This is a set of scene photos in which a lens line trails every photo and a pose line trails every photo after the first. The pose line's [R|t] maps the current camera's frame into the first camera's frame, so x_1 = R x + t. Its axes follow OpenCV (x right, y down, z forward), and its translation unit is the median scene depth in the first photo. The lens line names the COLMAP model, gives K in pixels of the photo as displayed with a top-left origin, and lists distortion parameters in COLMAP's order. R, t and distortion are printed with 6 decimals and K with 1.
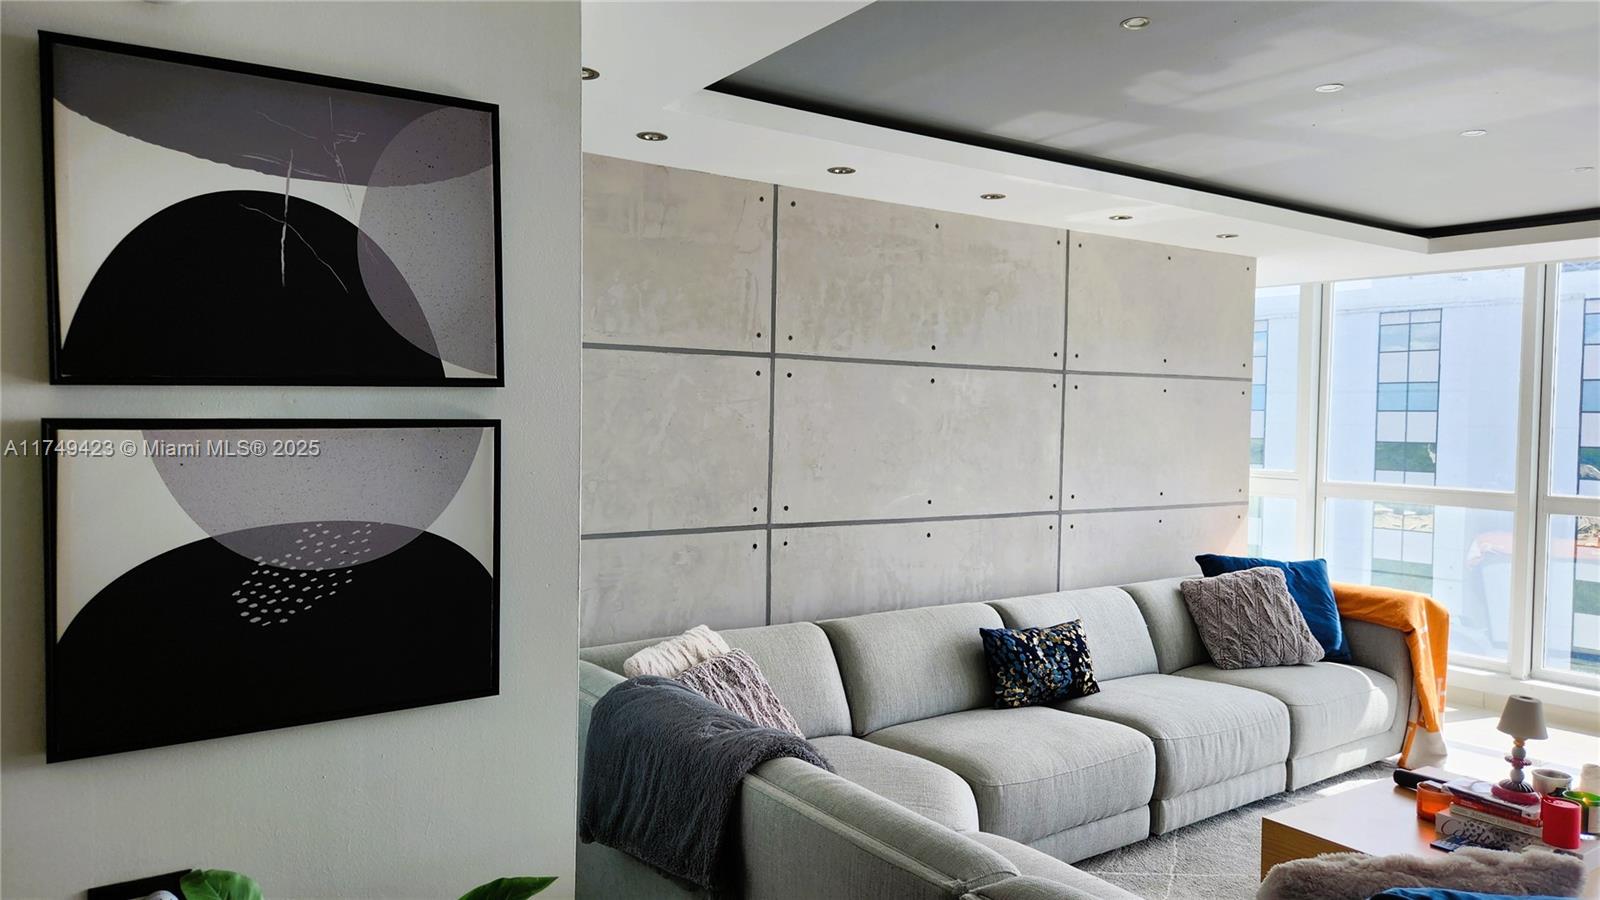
lens RADIAL K [[1068.7, 0, 800.2], [0, 1068.7, 454.5], [0, 0, 1]] dist [0.049396, -0.000811]
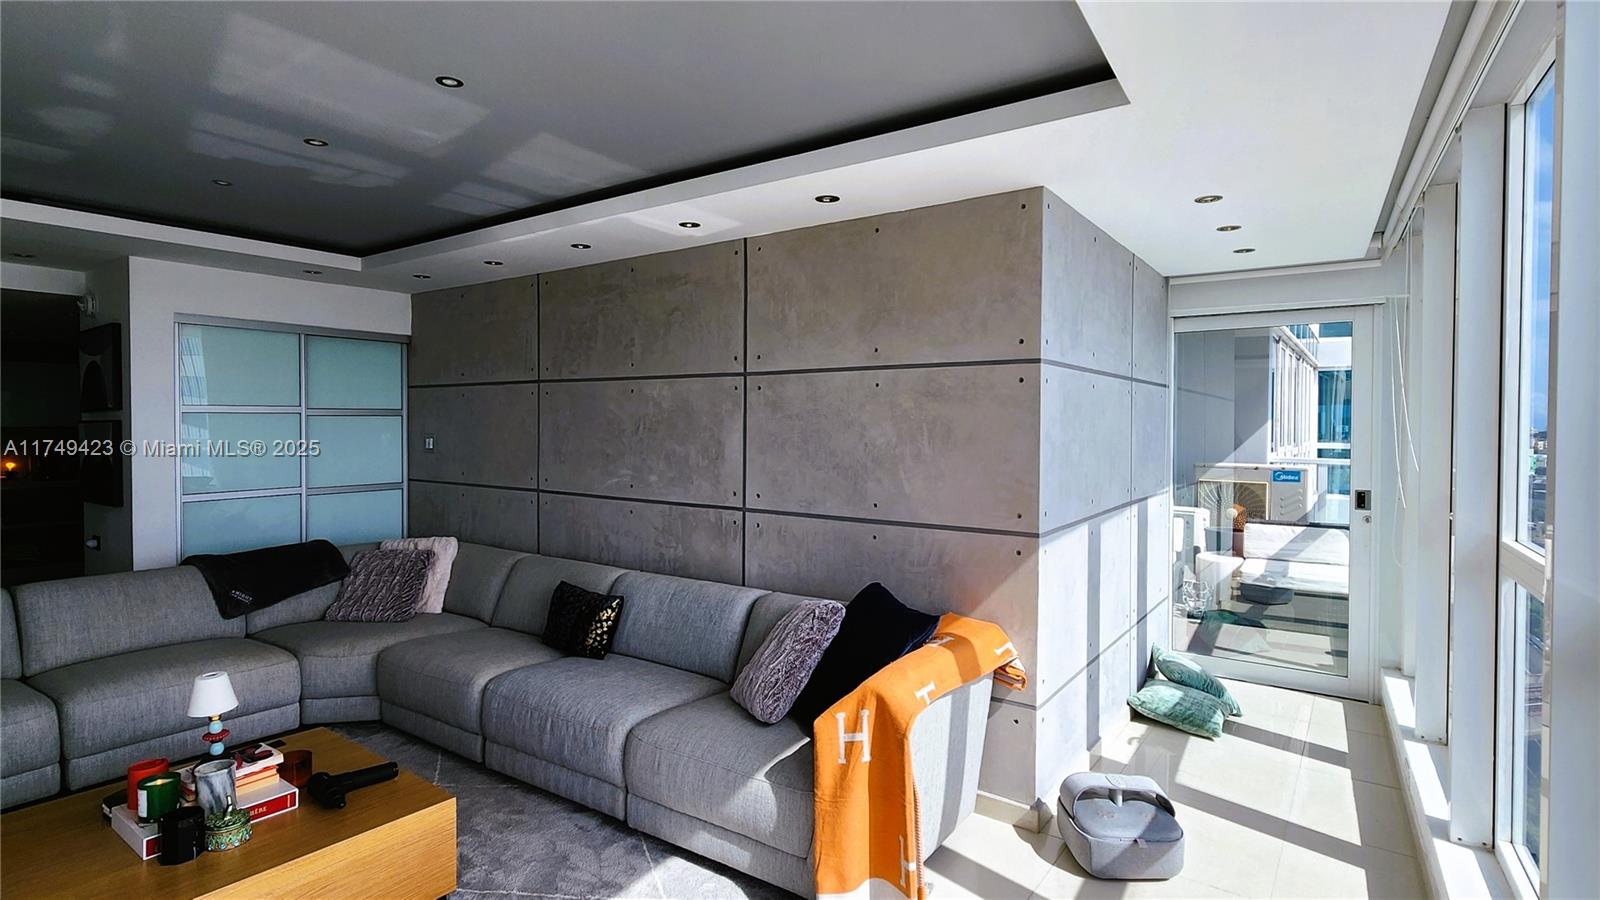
lens RADIAL K [[777.8, 0, 798.1], [0, 777.8, 438.4], [0, 0, 1]] dist [-0.001960, 0.000002]
pose [[0.362734, 0.009865, -0.931840, 1.055956], [-0.026478, 0.999649, 0.000276, -0.017994], [0.931516, 0.024574, 0.362868, 0.847772]]
